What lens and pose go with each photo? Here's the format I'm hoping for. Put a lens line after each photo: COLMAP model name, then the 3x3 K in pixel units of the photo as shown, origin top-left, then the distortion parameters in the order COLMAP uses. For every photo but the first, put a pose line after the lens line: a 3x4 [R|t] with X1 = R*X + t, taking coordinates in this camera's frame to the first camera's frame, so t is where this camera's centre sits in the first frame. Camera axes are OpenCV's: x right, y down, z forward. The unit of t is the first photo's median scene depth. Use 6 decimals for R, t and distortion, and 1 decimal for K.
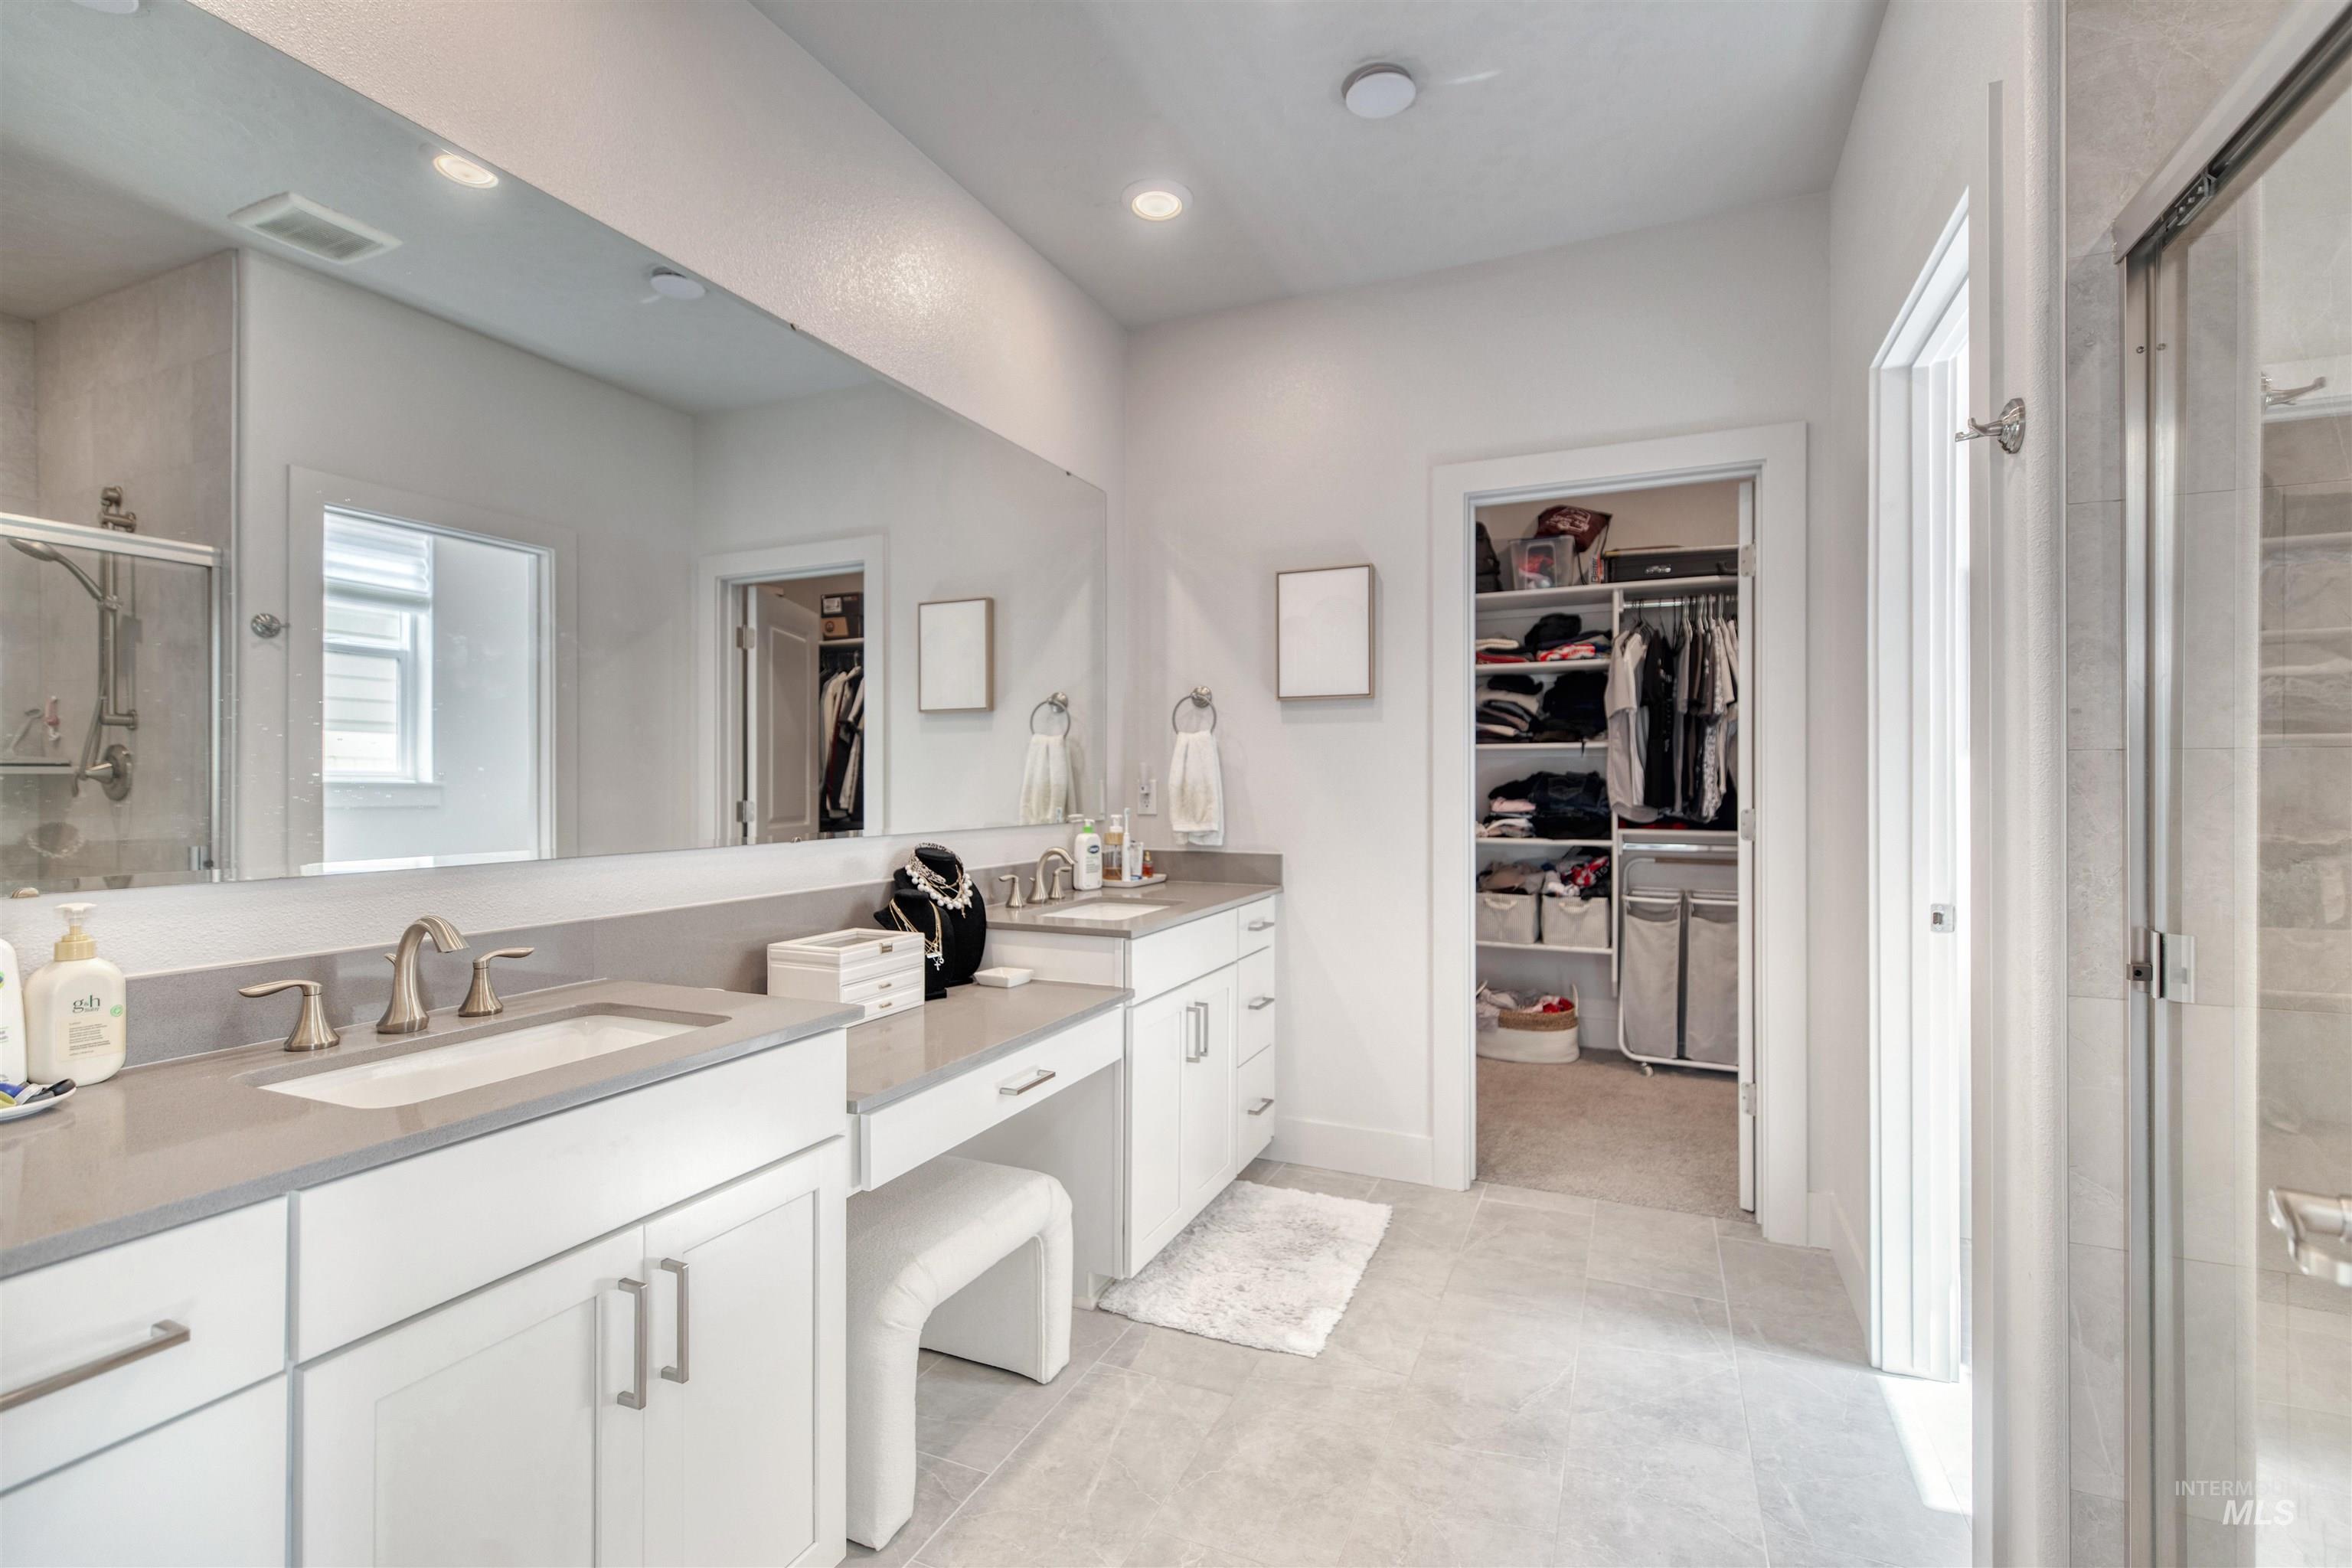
lens RADIAL K [[1050.6, 0, 1176.8], [0, 1050.6, 770.5], [0, 0, 1]] dist [0.000279, -0.000149]
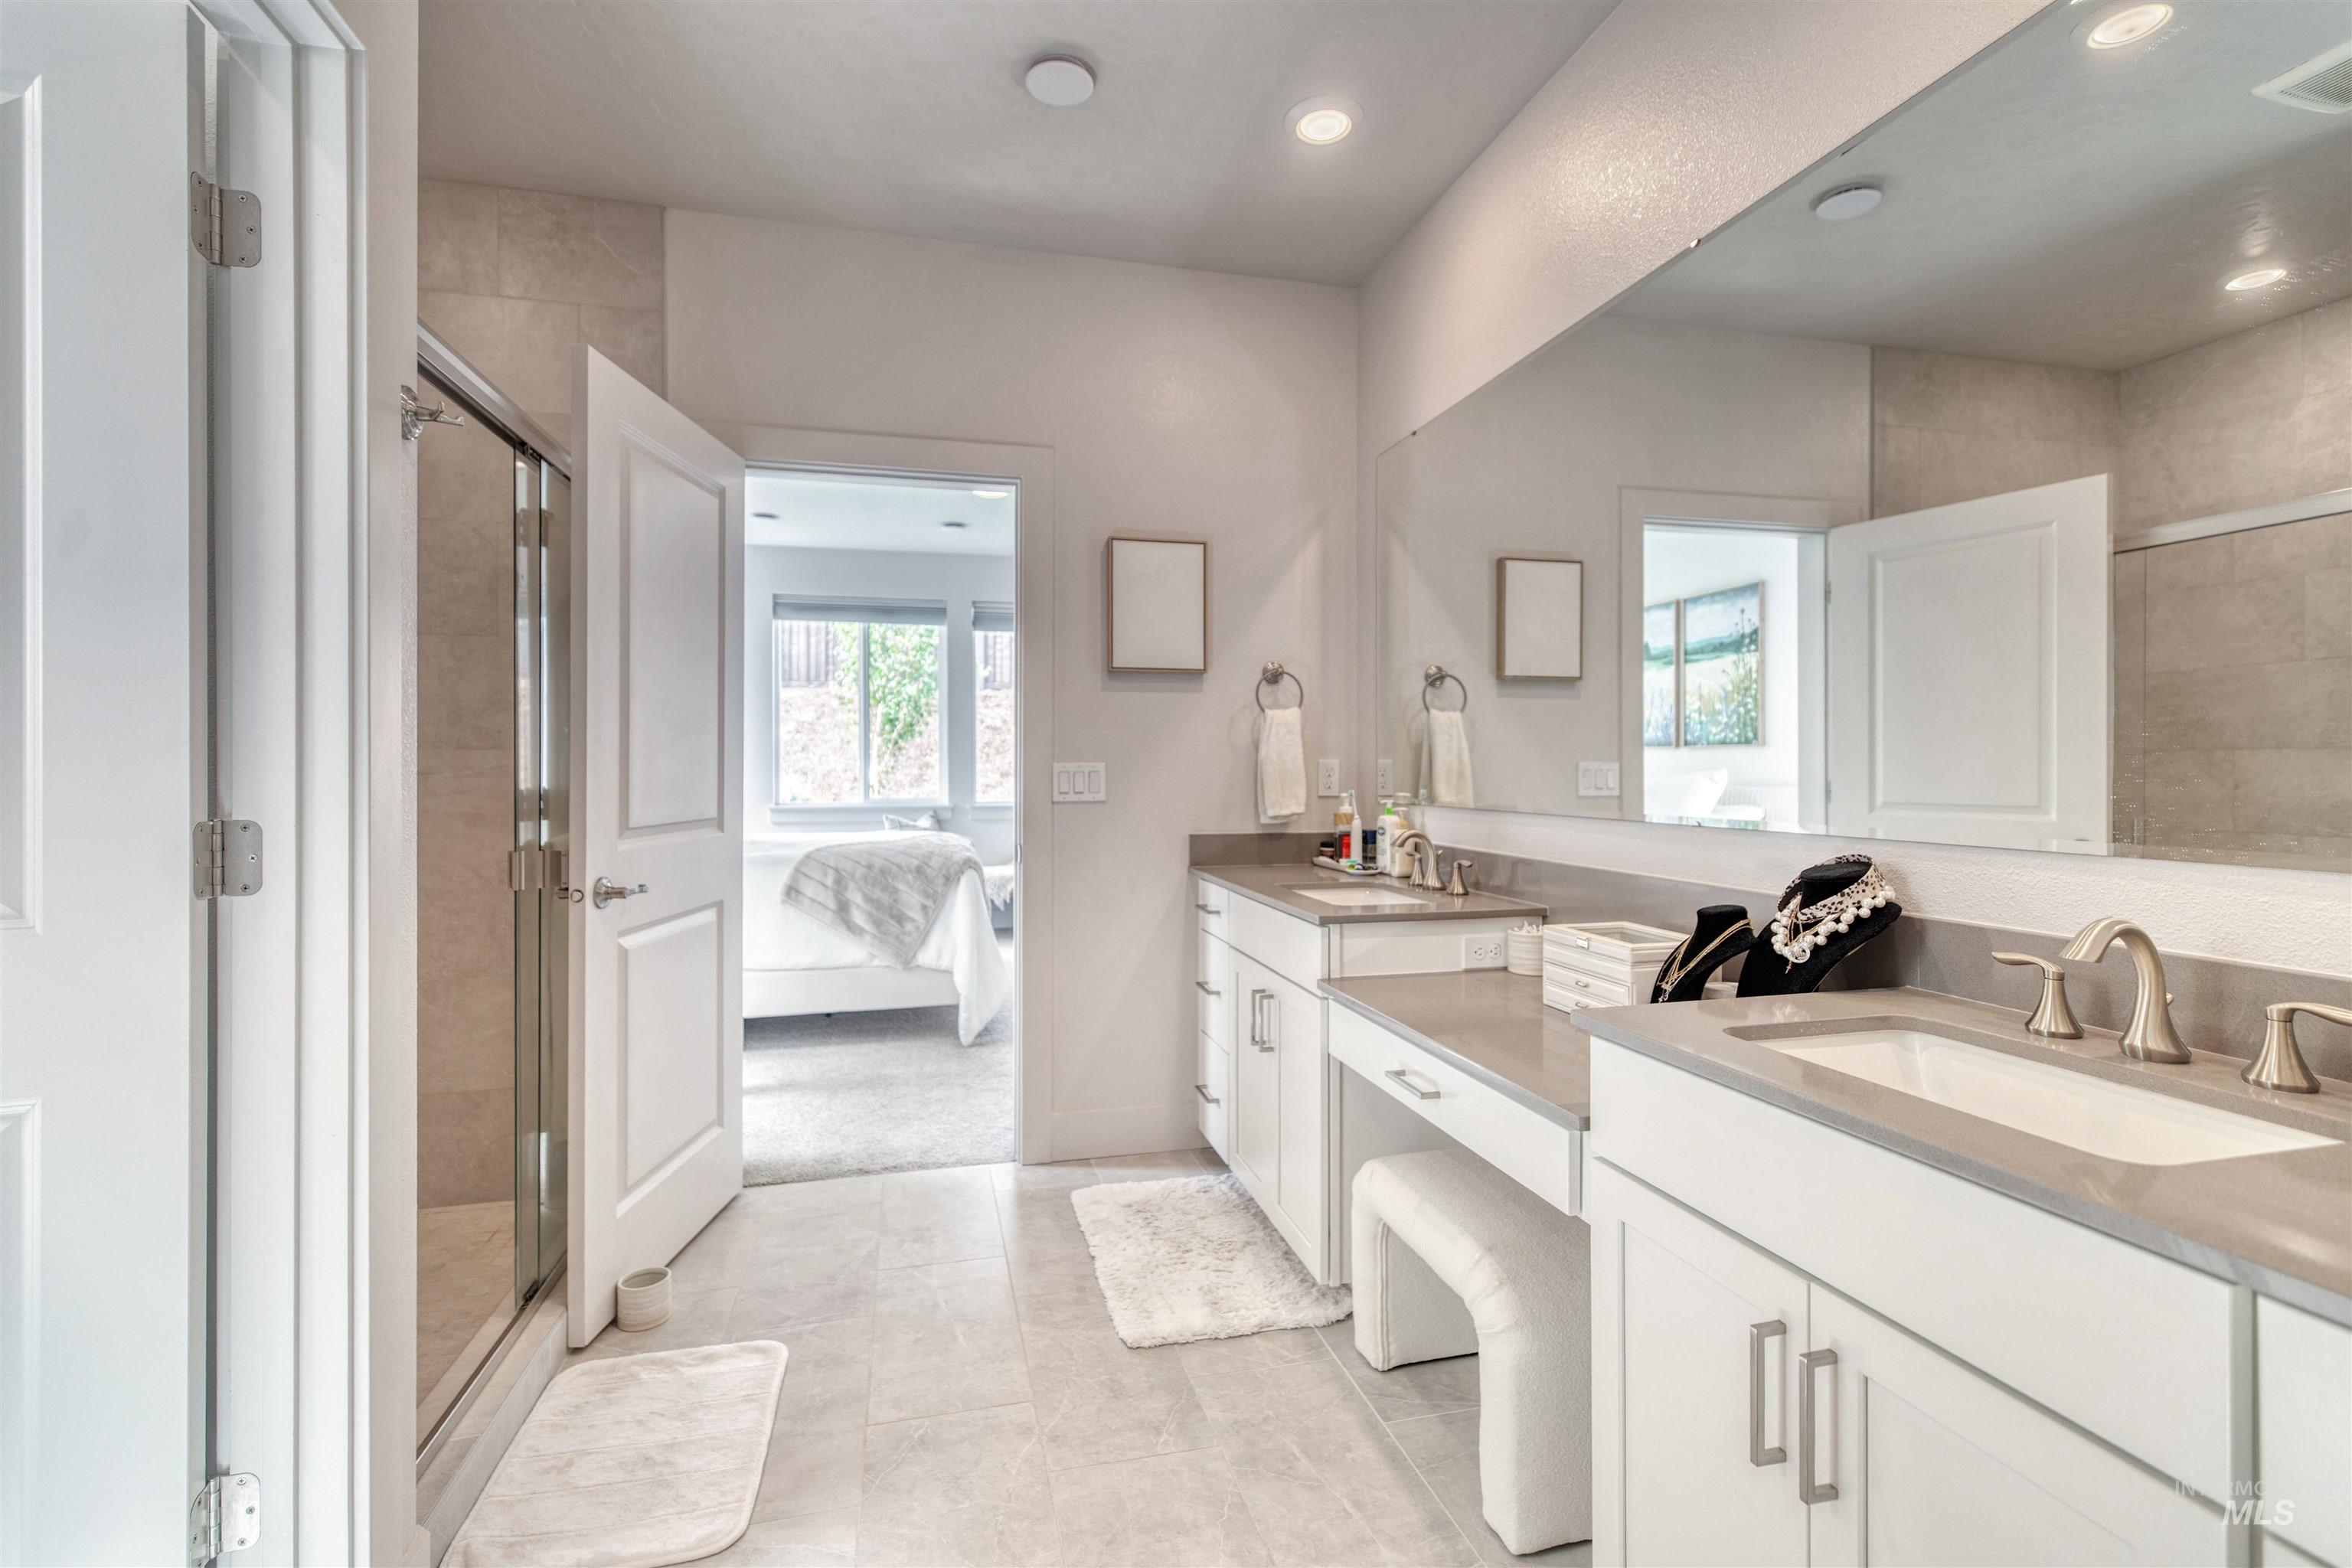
lens RADIAL K [[1050.6, 0, 1176.8], [0, 1050.6, 770.5], [0, 0, 1]] dist [0.000279, -0.000149]
pose [[-0.789179, -0.001908, -0.614161, 0.593013], [0.005399, 0.999935, -0.010045, 0.031880], [0.614140, -0.011243, -0.789117, 1.618691]]
